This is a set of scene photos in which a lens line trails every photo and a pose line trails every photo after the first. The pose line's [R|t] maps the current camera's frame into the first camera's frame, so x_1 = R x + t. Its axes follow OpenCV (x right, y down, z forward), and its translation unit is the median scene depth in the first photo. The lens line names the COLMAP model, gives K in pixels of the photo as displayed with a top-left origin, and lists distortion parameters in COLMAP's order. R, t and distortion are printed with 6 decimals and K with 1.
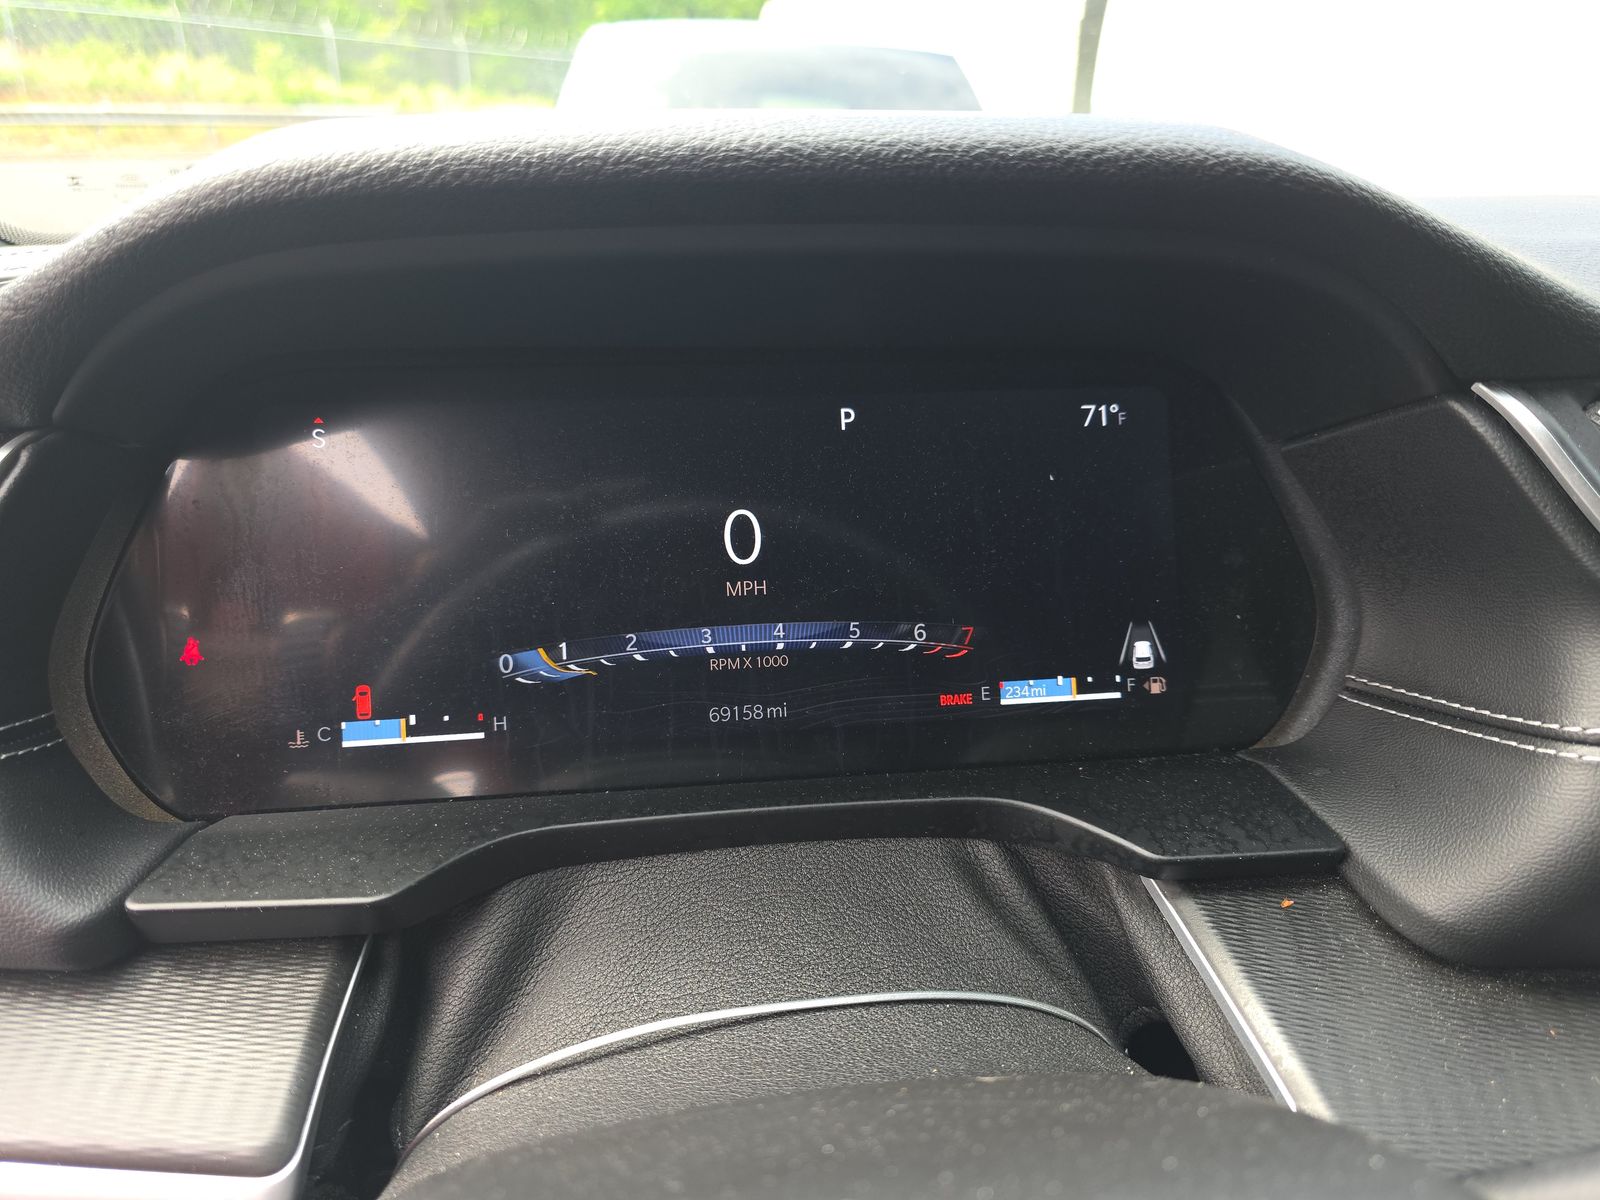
lens RADIAL K [[1101.0, 0, 800.0], [0, 1101.0, 600.0], [0, 0, 1]] dist [0.043808, -0.056990]
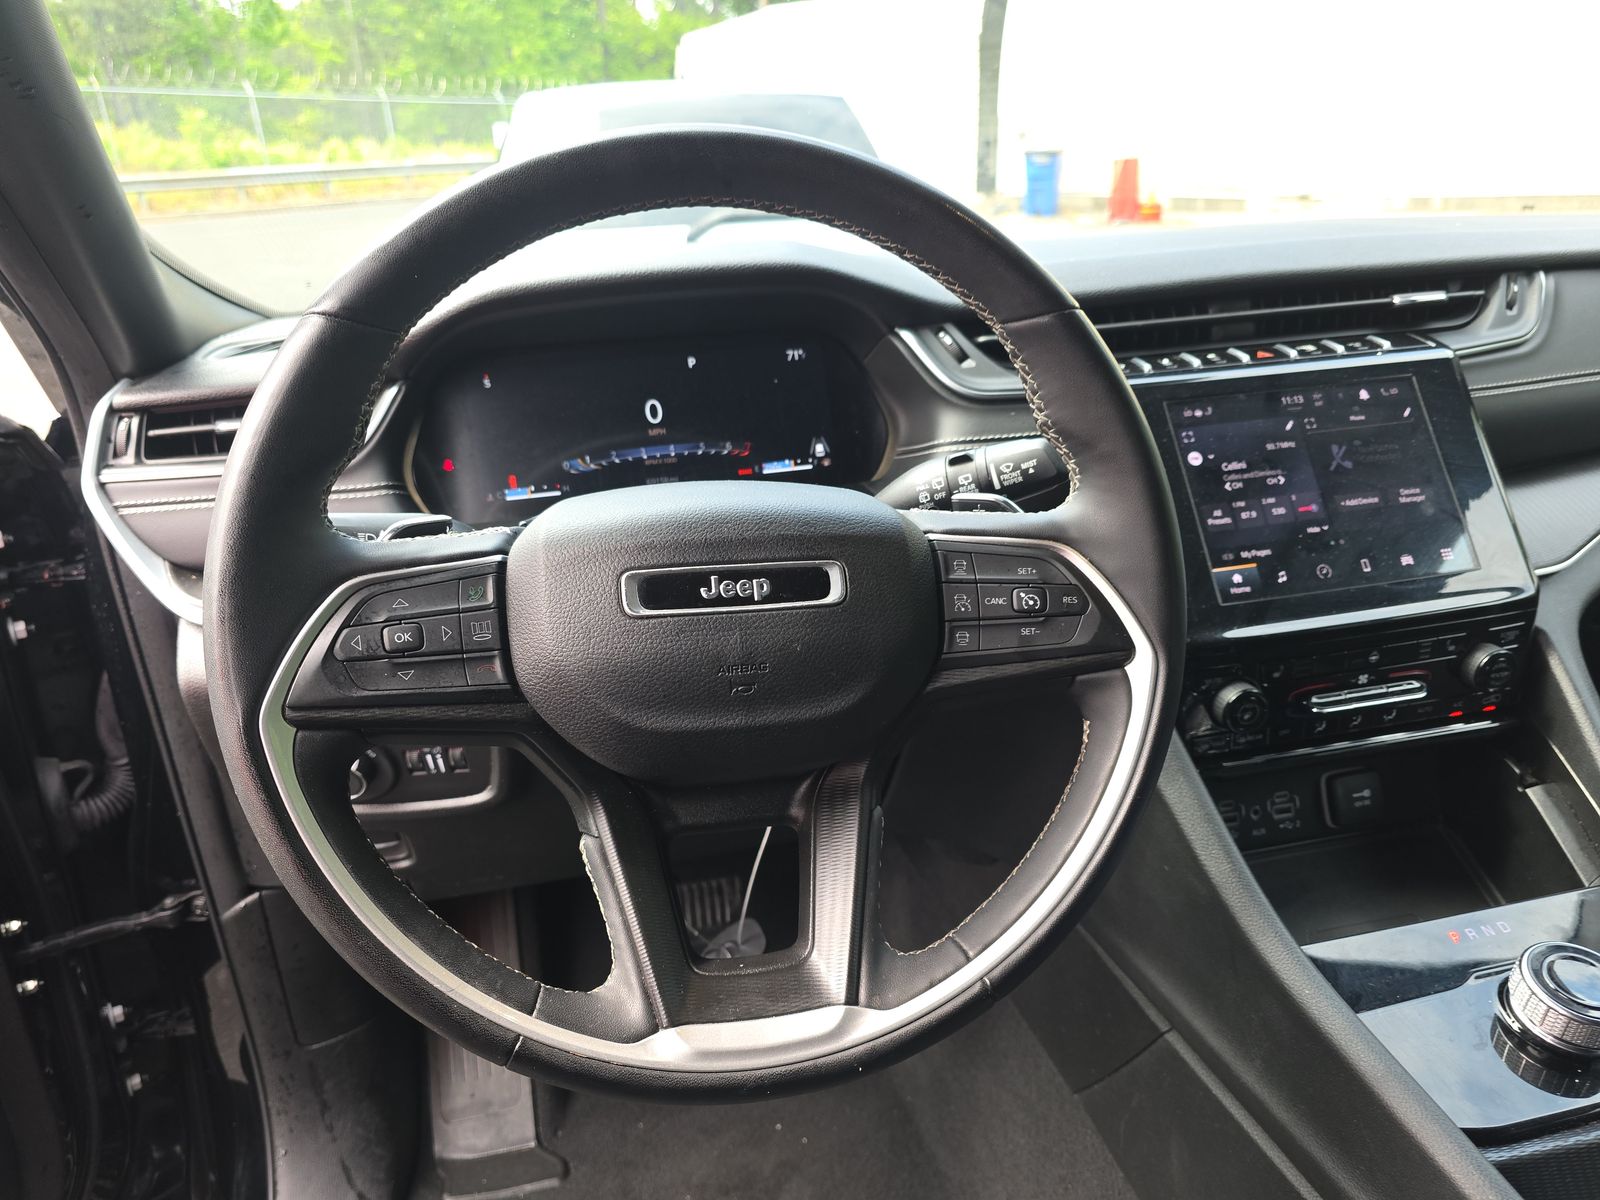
lens RADIAL K [[1108.0, 0, 804.2], [0, 1108.0, 625.0], [0, 0, 1]] dist [0.054048, -0.056029]
pose [[0.995906, -0.083948, 0.033514, 0.015132], [0.083881, 0.996470, 0.003402, 0.041307], [-0.033681, -0.000577, 0.999432, -0.143476]]
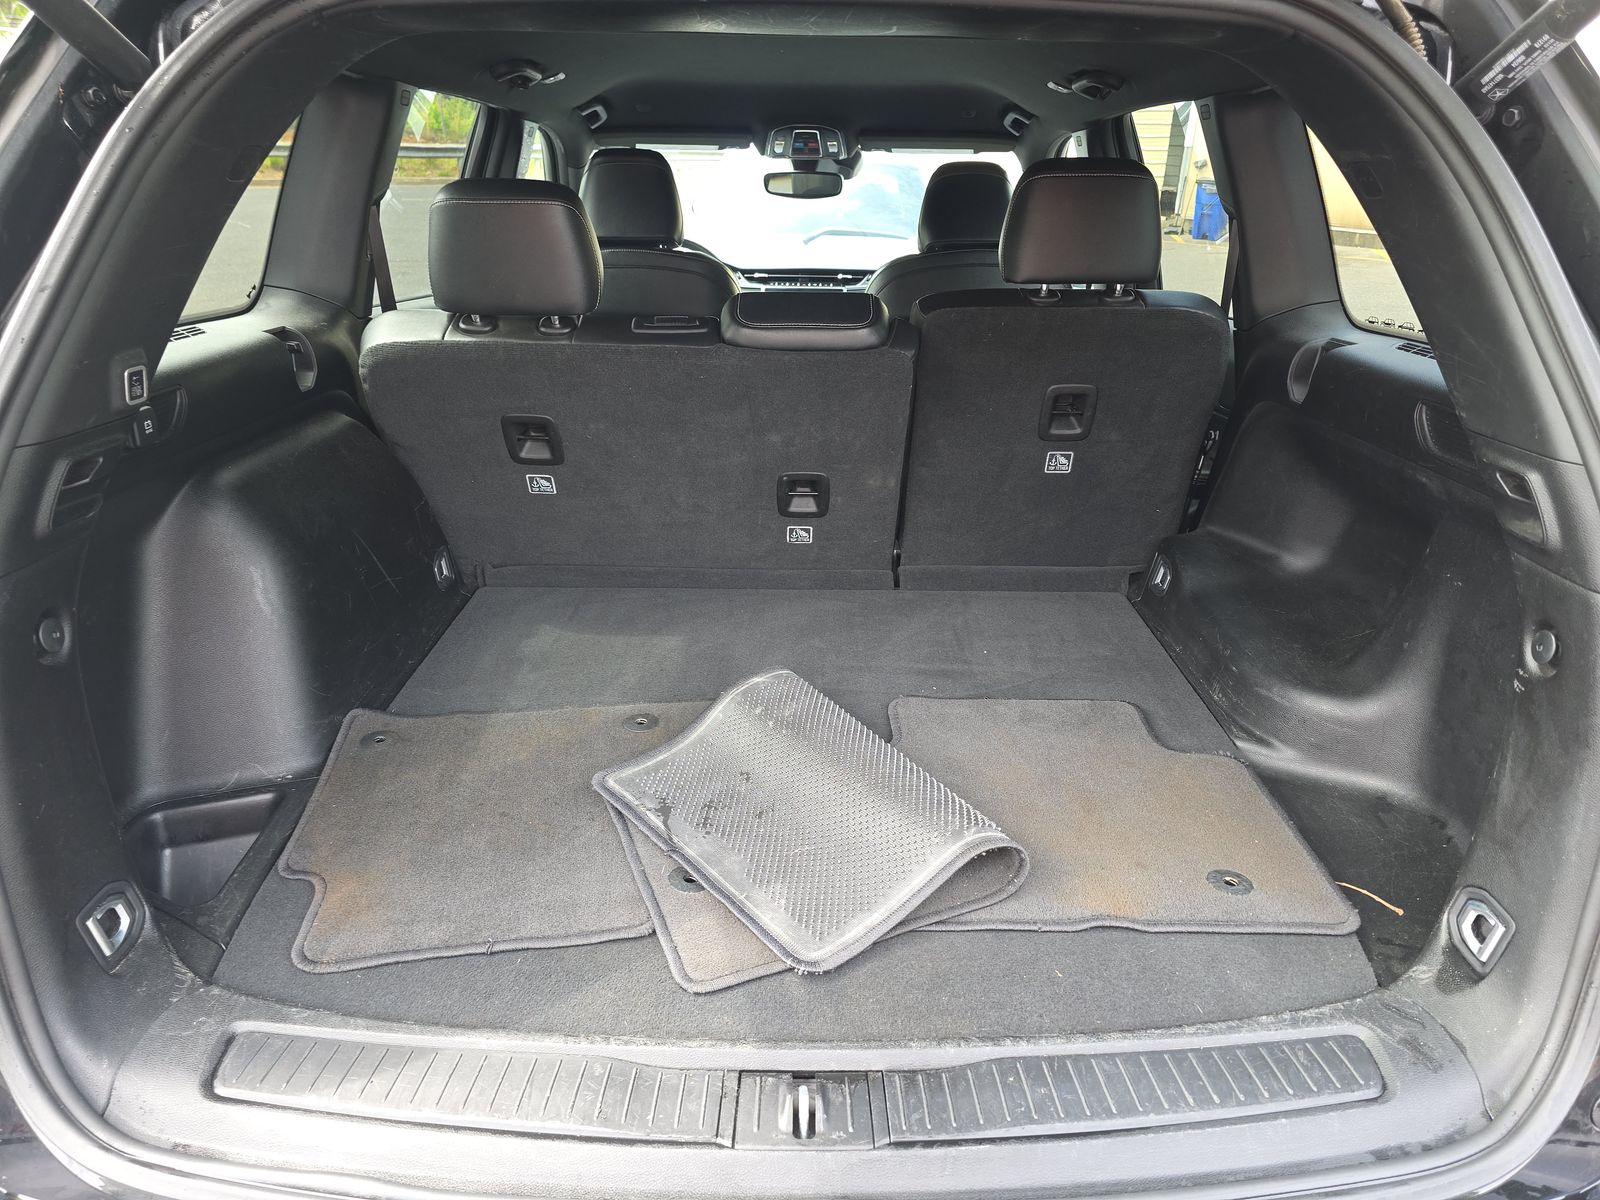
lens RADIAL K [[1108.0, 0, 804.2], [0, 1108.0, 625.0], [0, 0, 1]] dist [0.054048, -0.056029]
pose [[0.986411, 0.066031, -0.150441, 0.303769], [-0.064508, 0.997805, 0.014987, 0.307600], [0.151100, -0.005079, 0.988505, -0.986330]]
